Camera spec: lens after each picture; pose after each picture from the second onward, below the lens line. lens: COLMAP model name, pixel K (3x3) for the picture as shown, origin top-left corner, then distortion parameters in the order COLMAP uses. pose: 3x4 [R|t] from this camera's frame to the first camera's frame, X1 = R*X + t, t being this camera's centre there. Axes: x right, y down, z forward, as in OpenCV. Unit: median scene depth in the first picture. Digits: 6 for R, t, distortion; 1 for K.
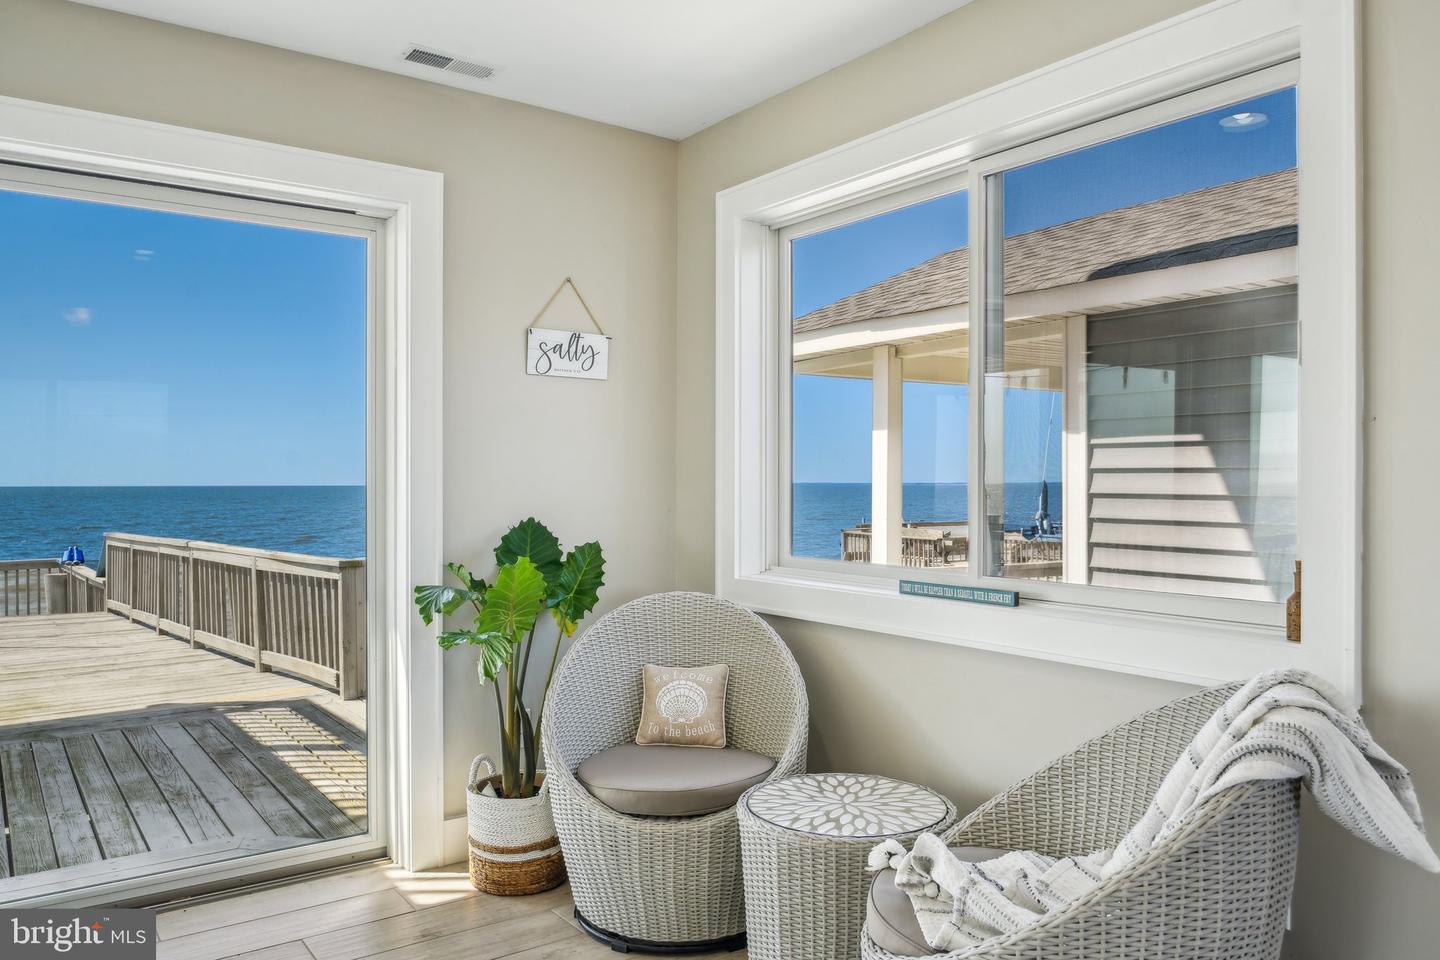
lens RADIAL K [[1010.6, 0, 720.0], [0, 1010.6, 480.0], [0, 0, 1]] dist [-0.036419, 0.001274]
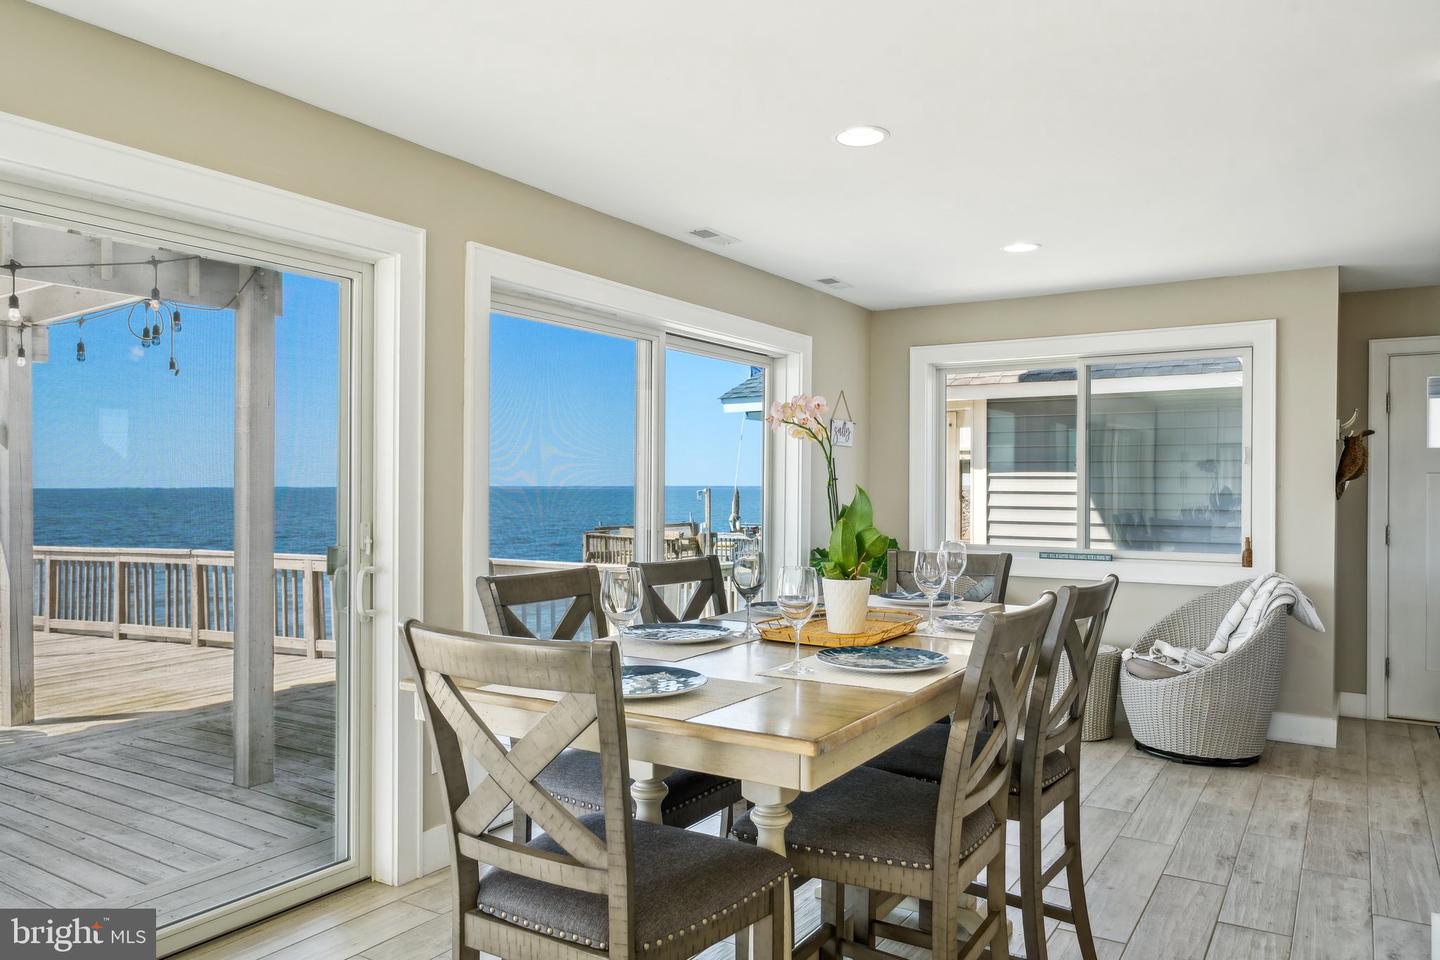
lens RADIAL K [[982.3, 0, 737.7], [0, 982.3, 517.9], [0, 0, 1]] dist [0.097099, 0.000171]
pose [[0.927960, -0.008172, 0.372590, -0.427952], [-0.004796, 0.999415, 0.033866, -0.013838], [-0.372649, -0.033213, 0.927378, -0.250414]]
